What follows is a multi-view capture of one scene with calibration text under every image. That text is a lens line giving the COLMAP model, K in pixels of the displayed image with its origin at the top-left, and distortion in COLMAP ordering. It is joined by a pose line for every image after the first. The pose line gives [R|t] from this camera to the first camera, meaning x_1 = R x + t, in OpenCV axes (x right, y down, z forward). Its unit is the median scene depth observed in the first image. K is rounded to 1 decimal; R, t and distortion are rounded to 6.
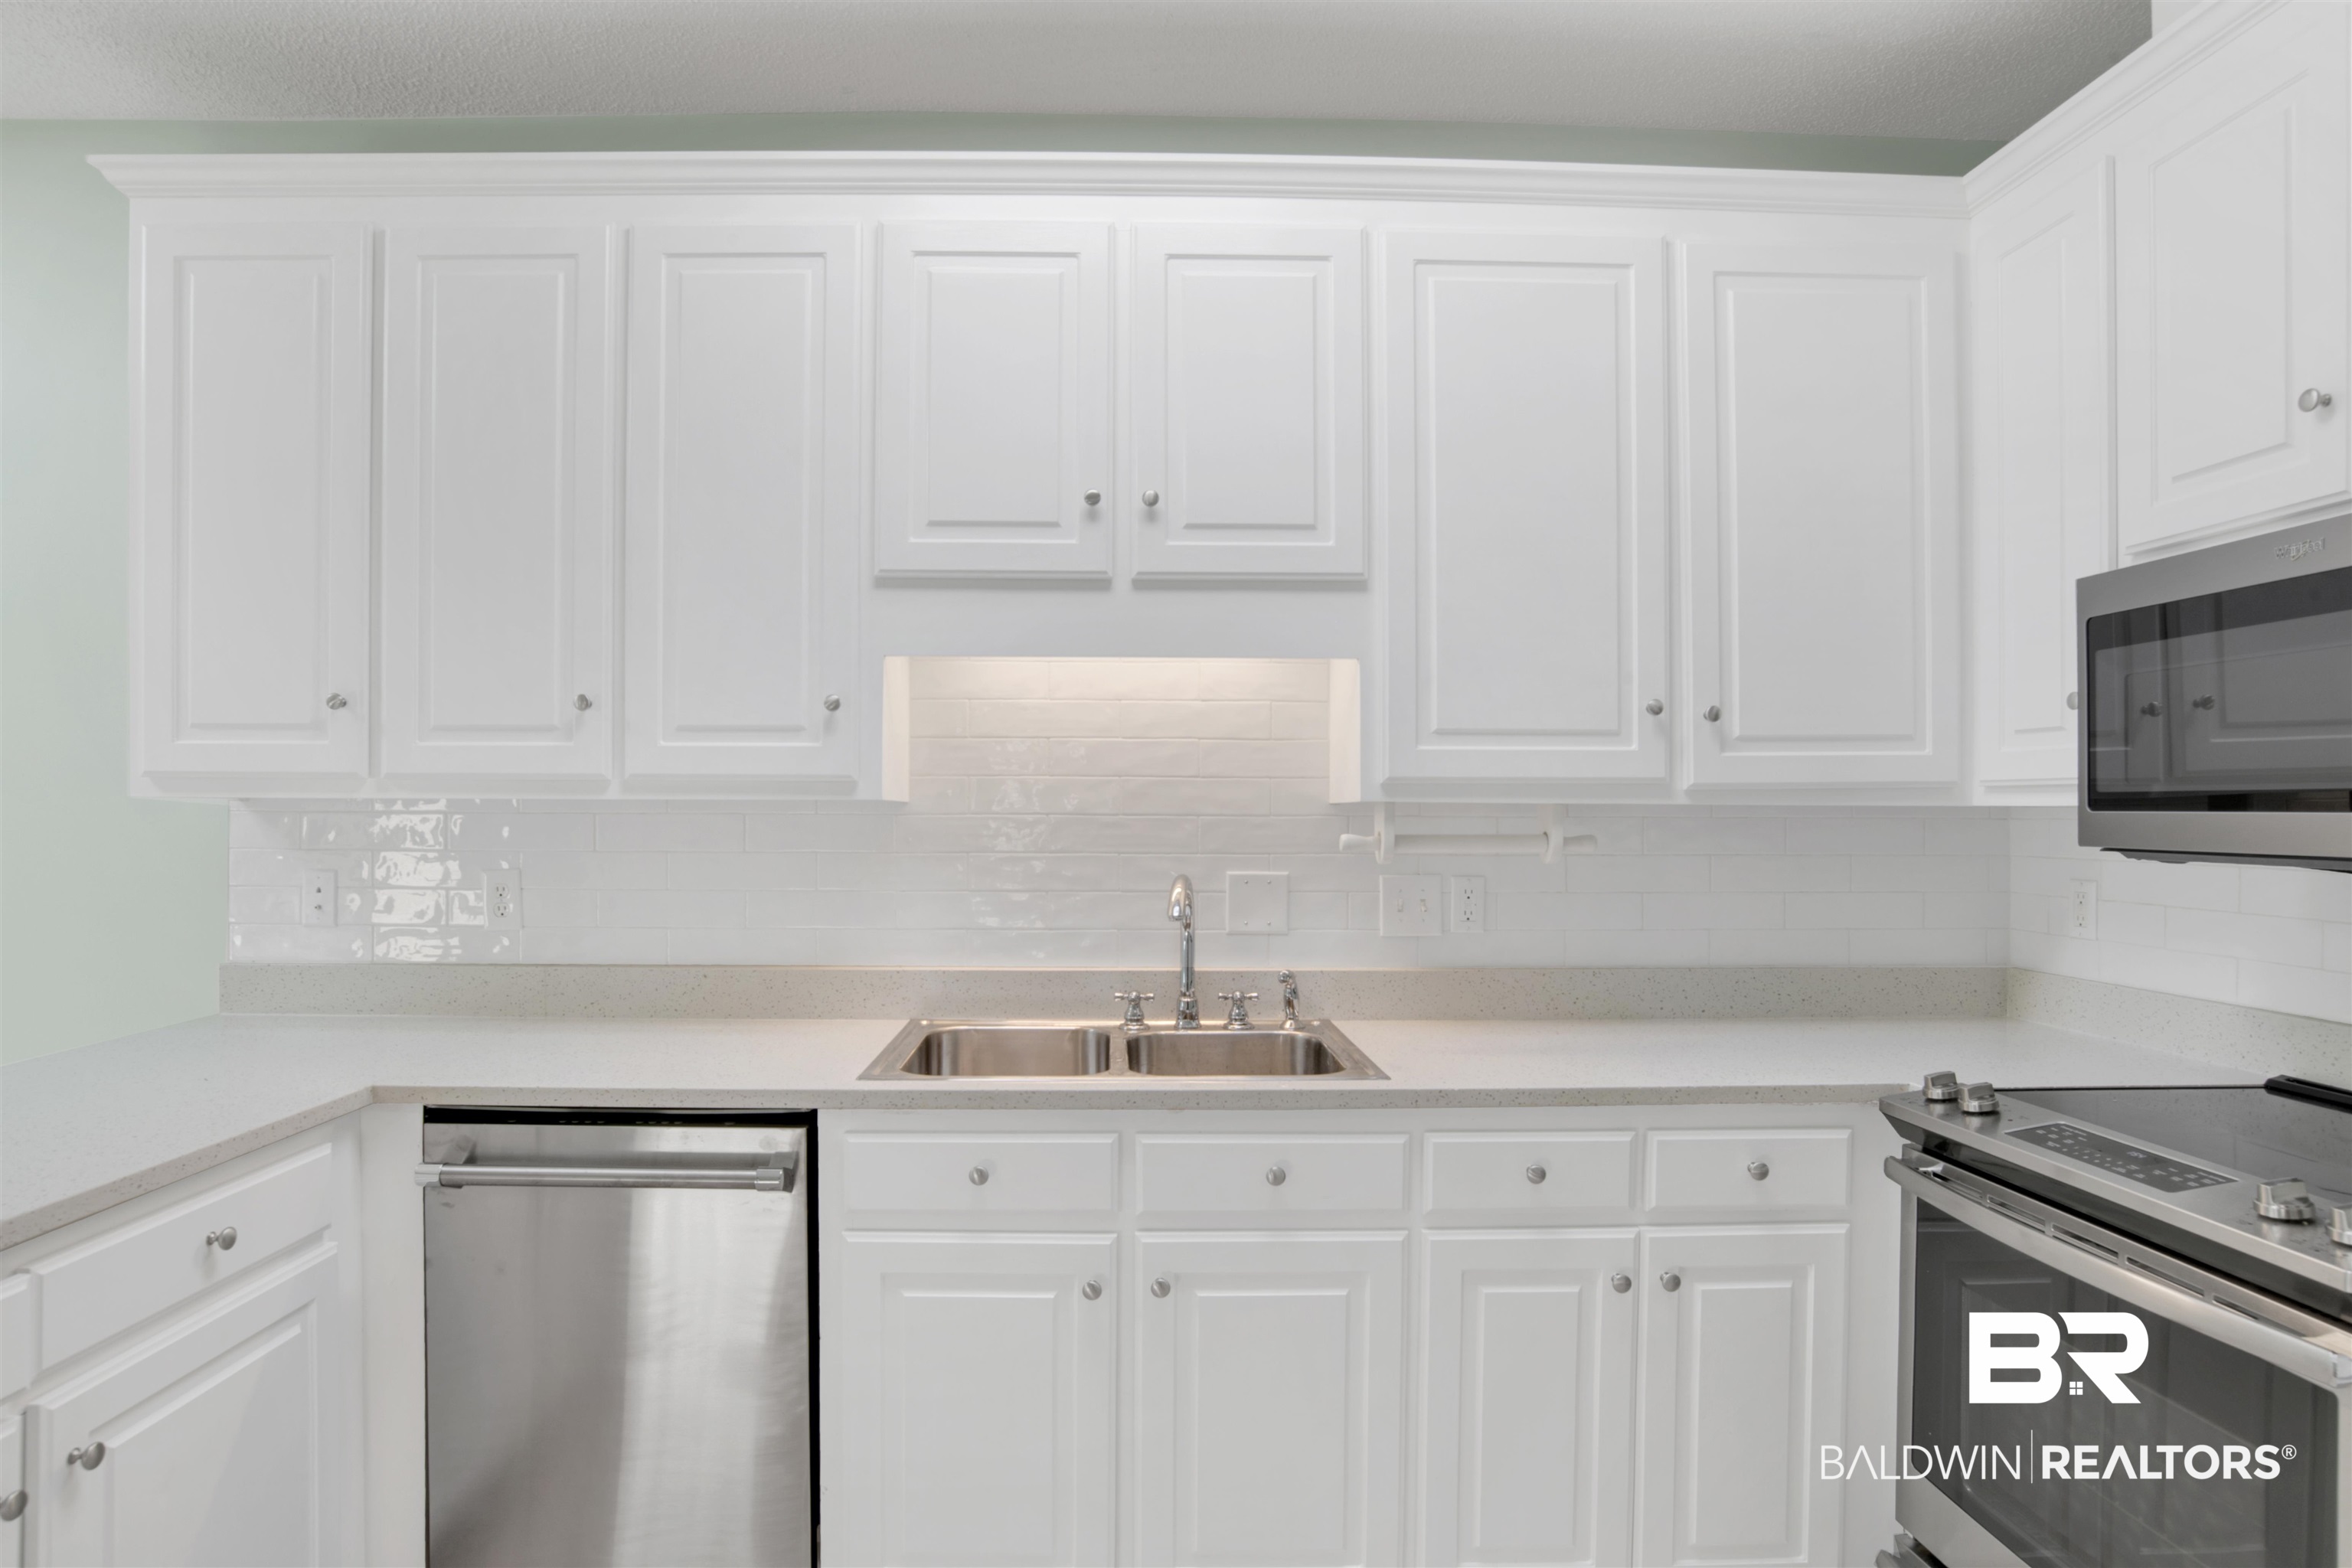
lens RADIAL K [[1324.2, 0, 1175.8], [0, 1324.2, 818.7], [0, 0, 1]] dist [-0.048431, -0.000252]
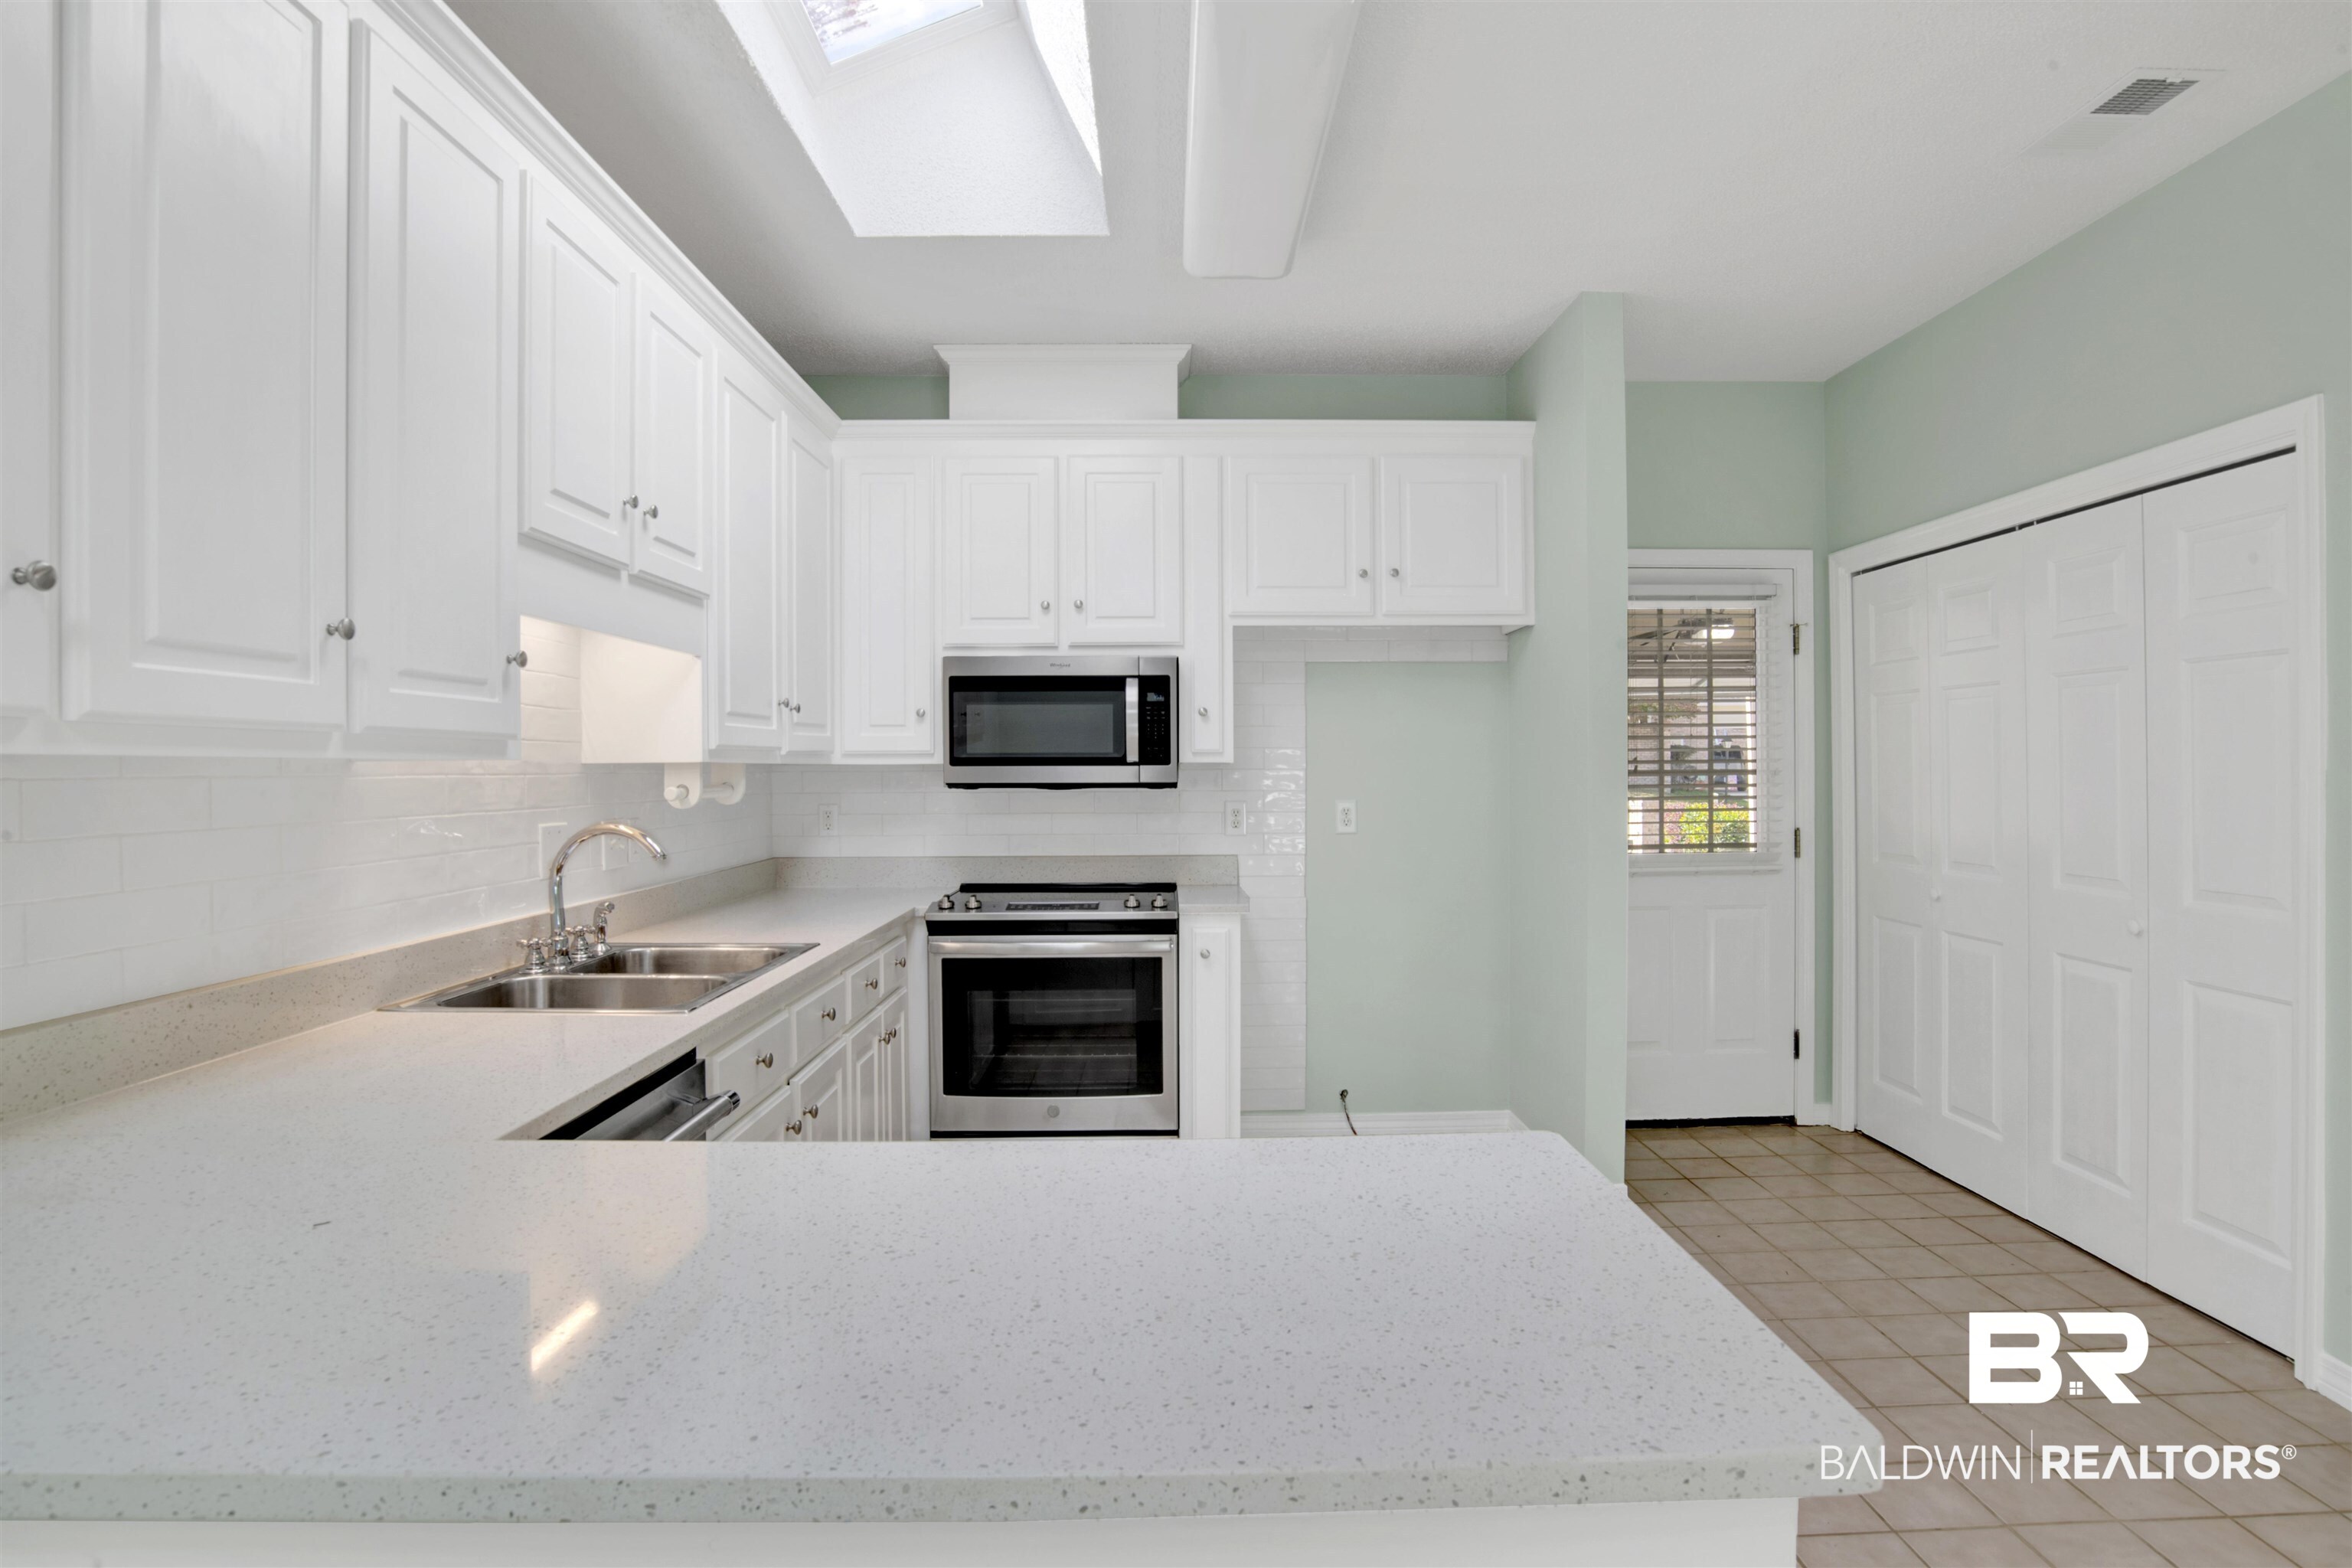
lens RADIAL K [[1248.3, 0, 1161.1], [0, 1248.3, 775.1], [0, 0, 1]] dist [-0.073660, 0.027247]
pose [[0.025688, -0.009886, 0.999621, -1.122093], [0.014960, 0.999843, 0.009504, -0.004514], [-0.999558, 0.014710, 0.025832, 0.502805]]
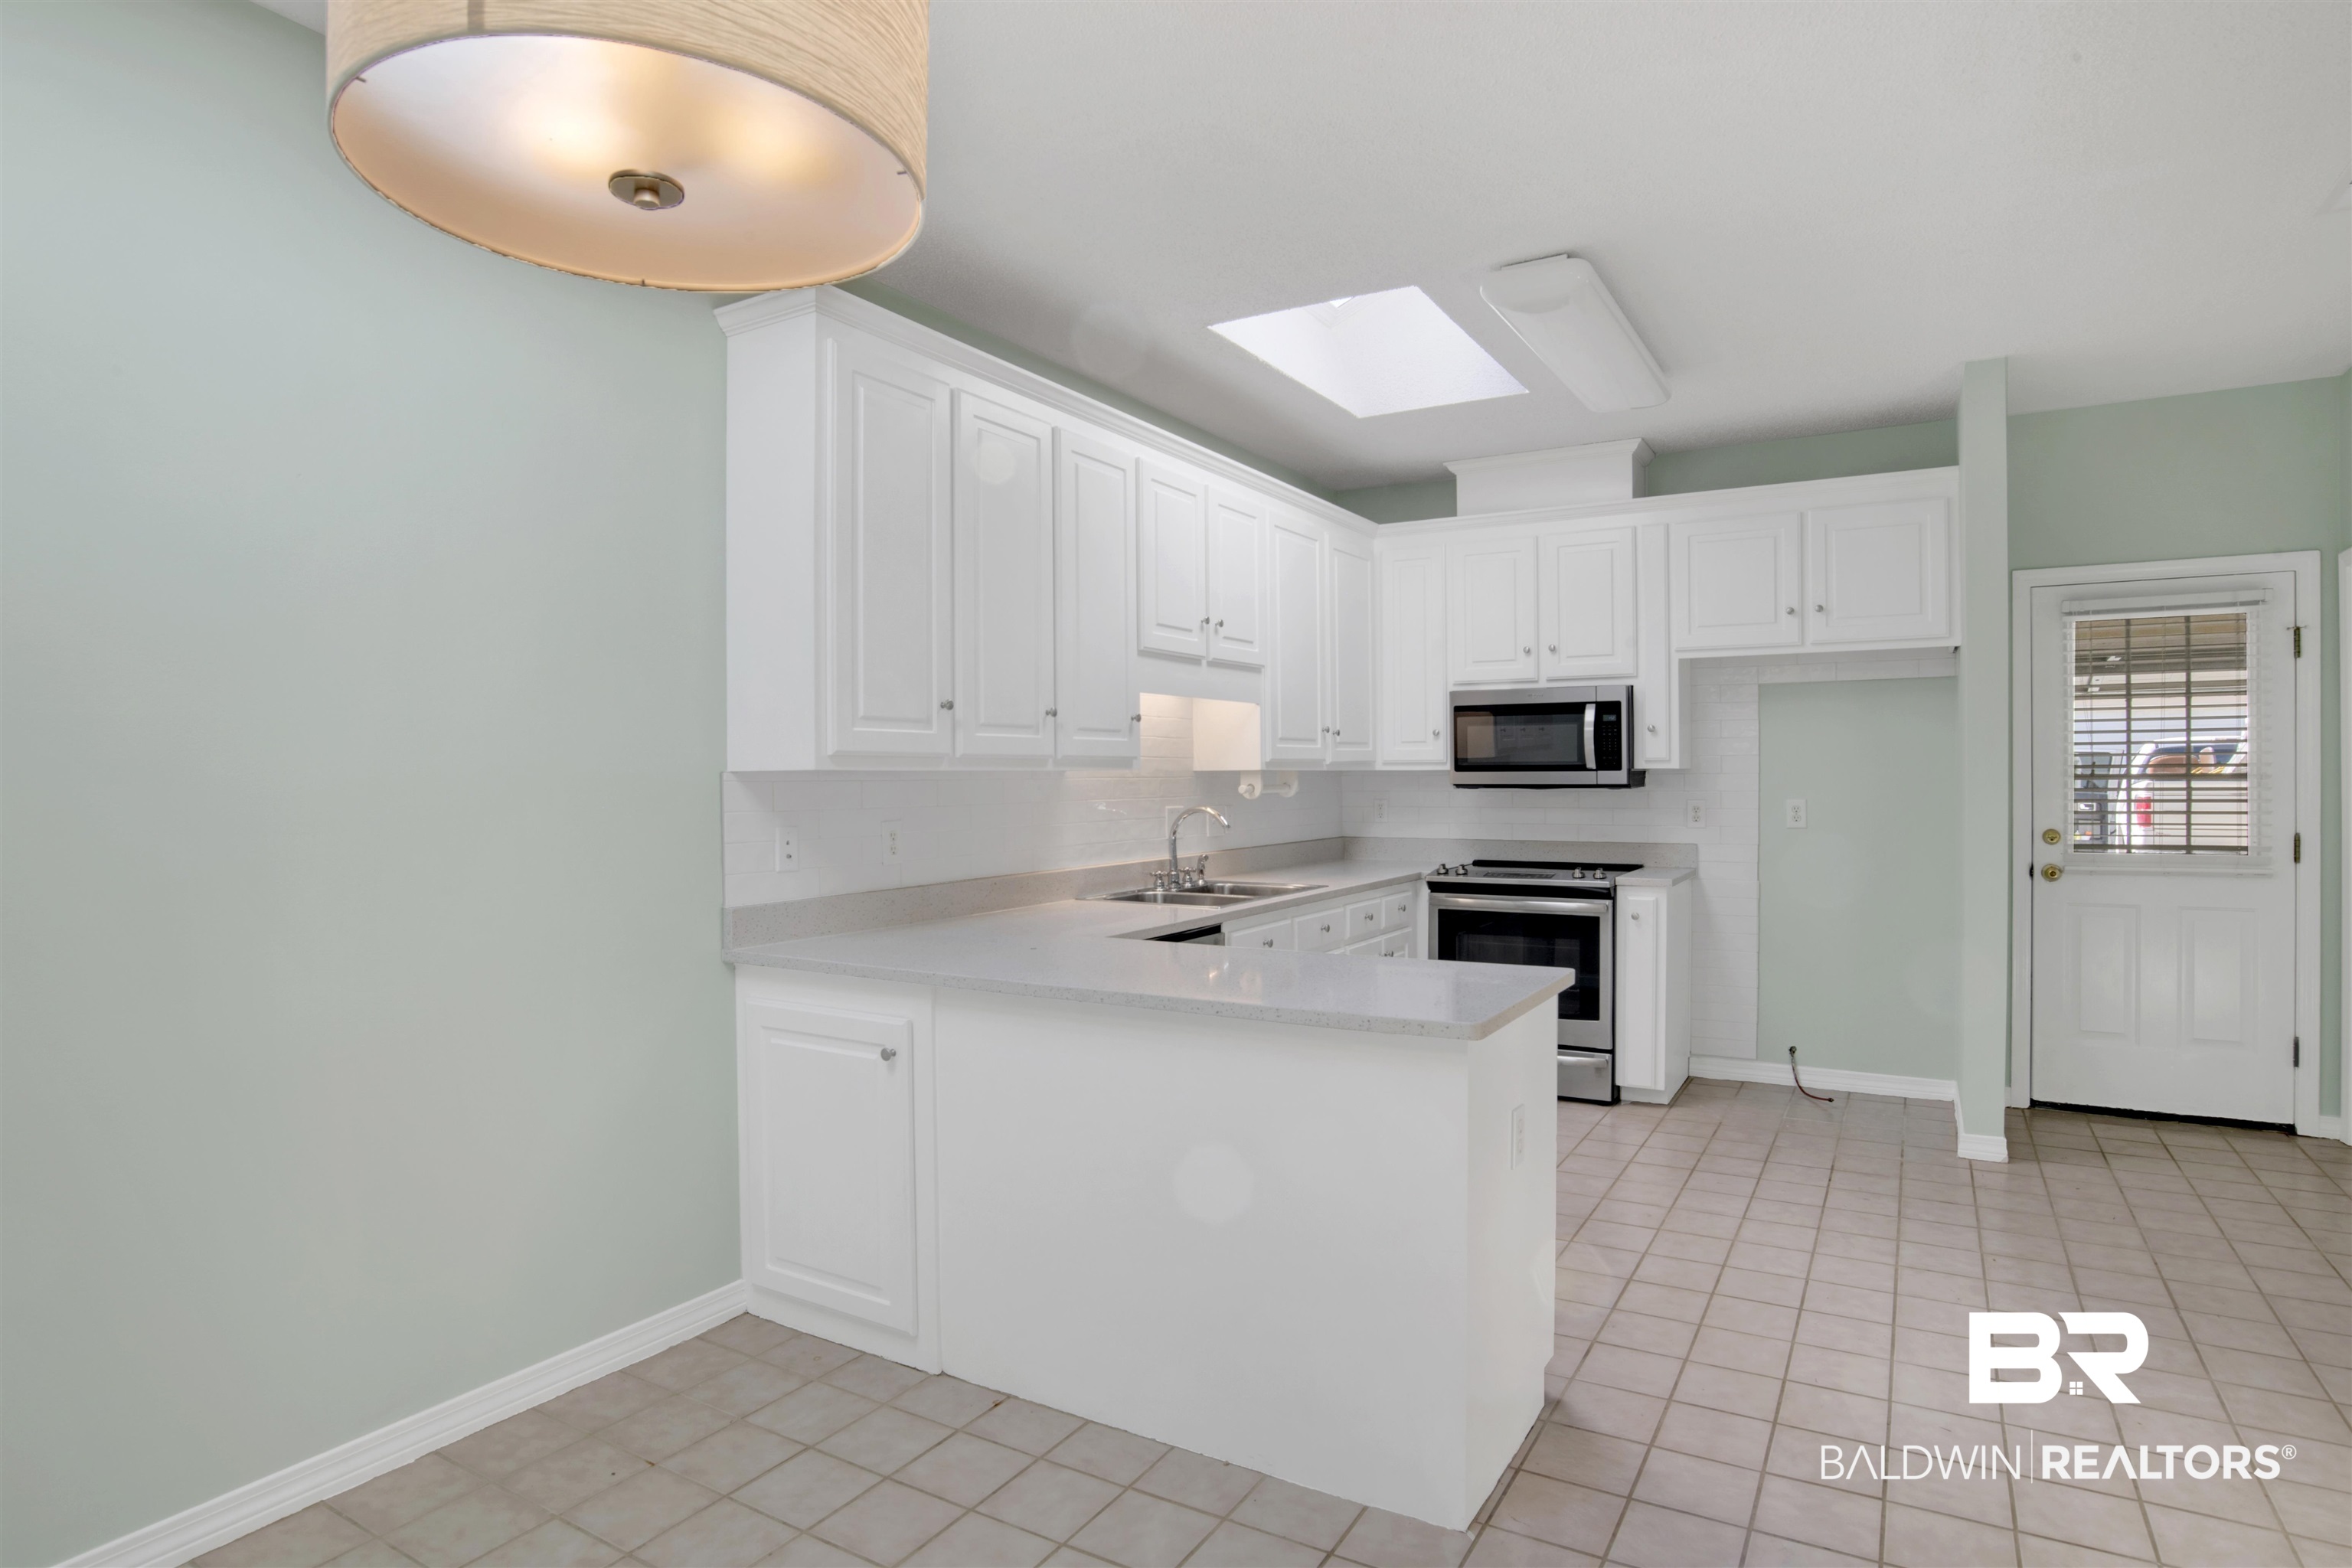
lens RADIAL K [[1231.3, 0, 1185.3], [0, 1231.3, 766.4], [0, 0, 1]] dist [-0.067072, 0.022848]
pose [[0.529602, -0.002376, 0.848243, -1.656767], [0.015910, 0.999848, -0.007133, -0.006113], [-0.848097, 0.017273, 0.529559, 0.033355]]
